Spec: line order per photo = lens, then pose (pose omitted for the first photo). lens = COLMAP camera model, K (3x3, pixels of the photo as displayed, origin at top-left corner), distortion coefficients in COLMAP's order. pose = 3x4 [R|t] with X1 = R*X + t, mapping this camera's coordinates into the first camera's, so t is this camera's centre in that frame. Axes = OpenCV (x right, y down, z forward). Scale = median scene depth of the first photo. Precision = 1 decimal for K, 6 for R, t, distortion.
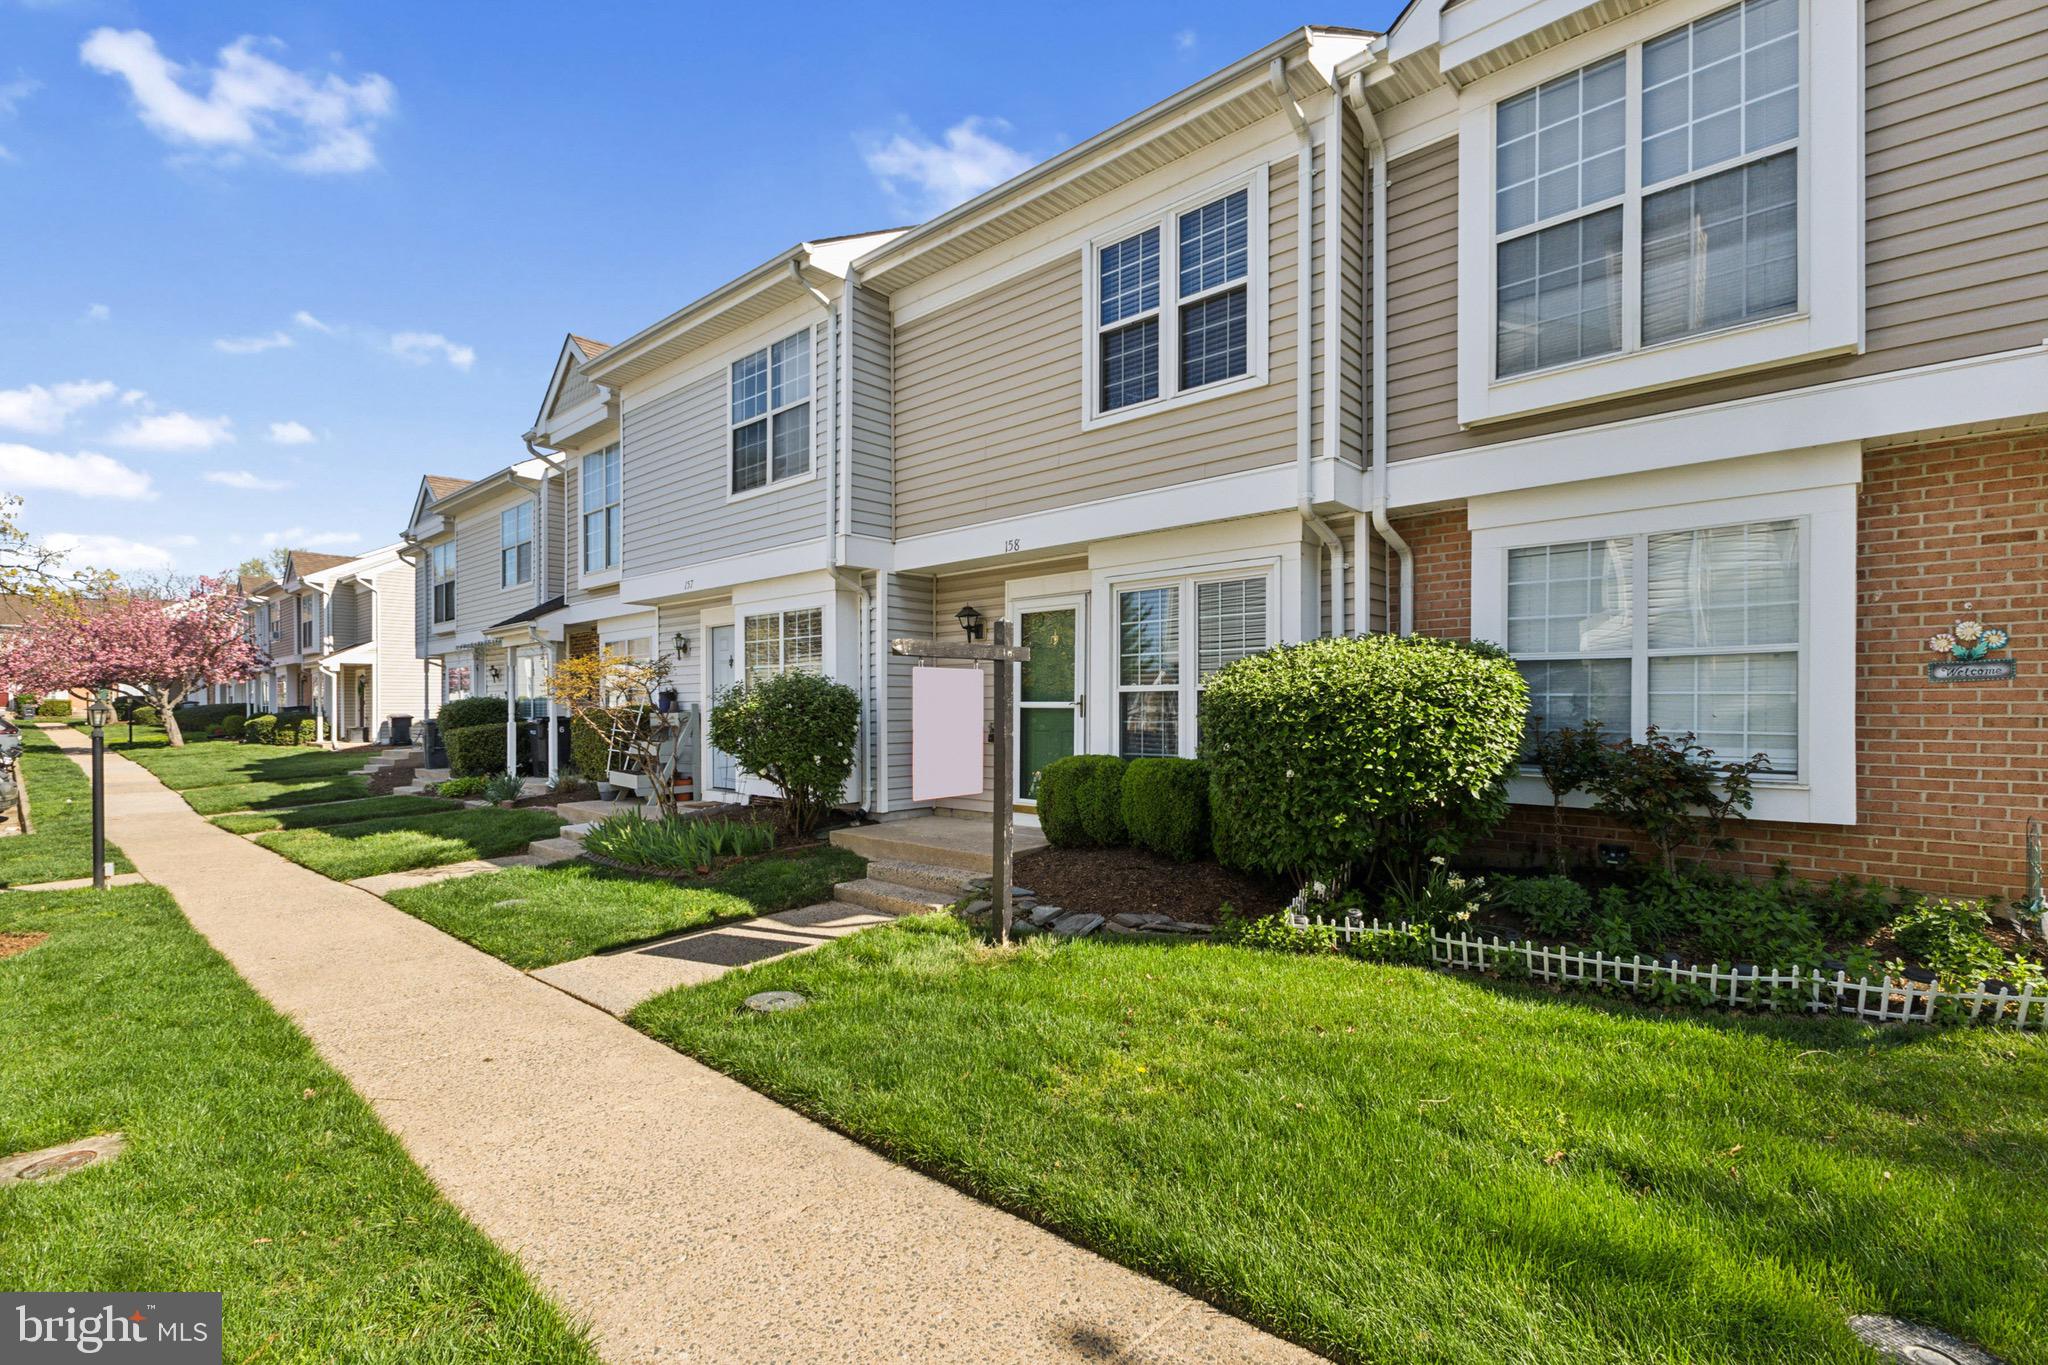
lens RADIAL K [[937.4, 0, 1051.2], [0, 937.4, 708.8], [0, 0, 1]] dist [0.001416, 0.000224]
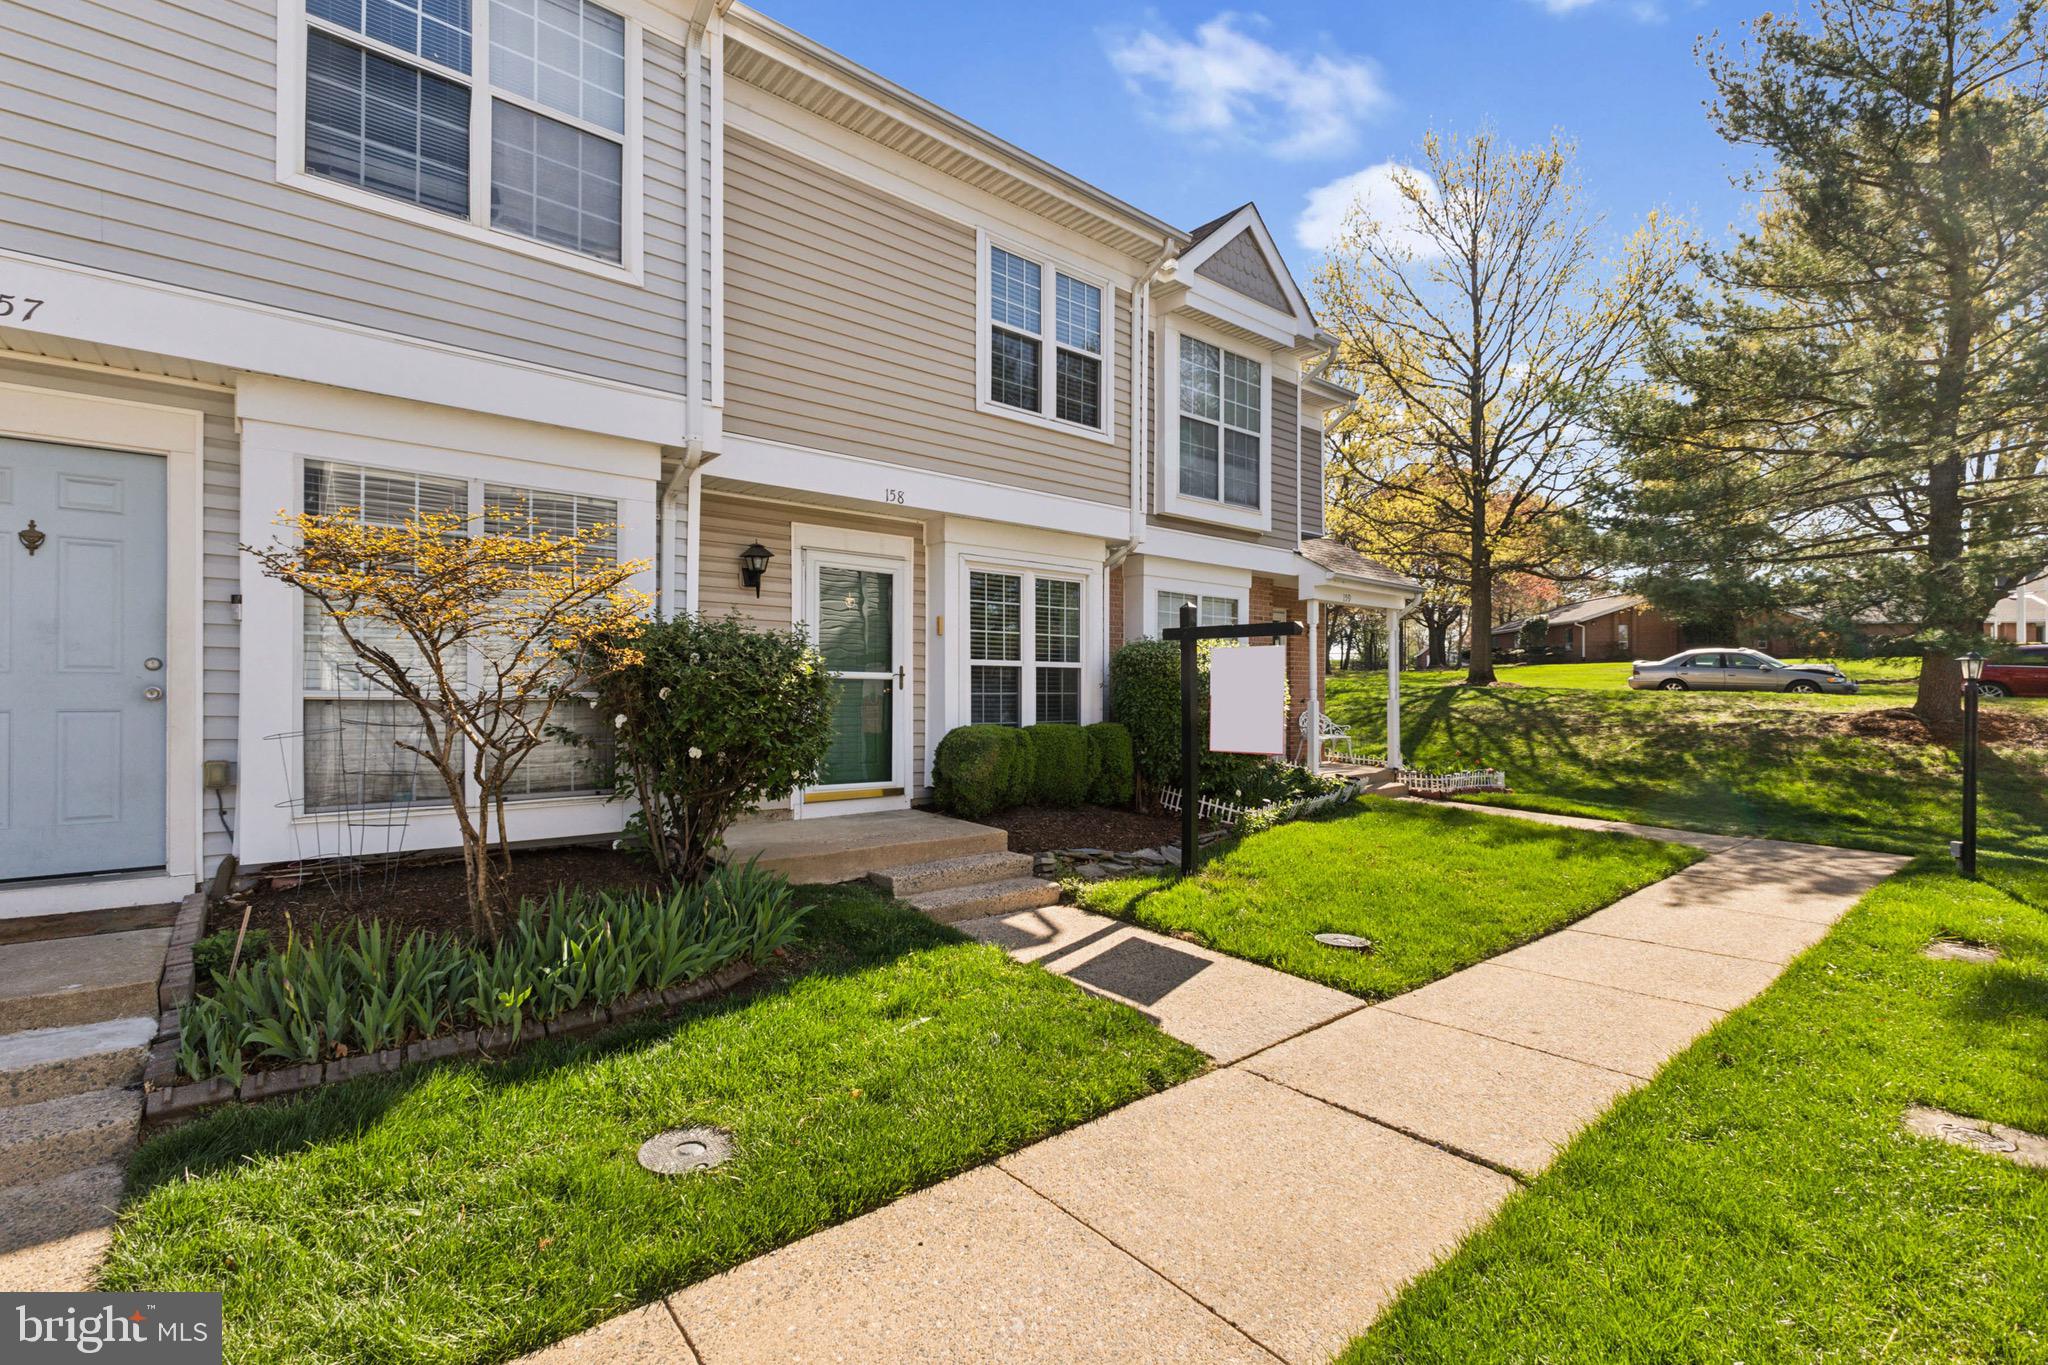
lens RADIAL K [[903.7, 0, 1027.5], [0, 903.7, 688.1], [0, 0, 1]] dist [0.003286, 0.000523]
pose [[0.143289, 0.007086, 0.989655, -0.944230], [-0.006974, 0.999957, -0.006150, 0.013894], [-0.989656, -0.006021, 0.143332, 0.812113]]
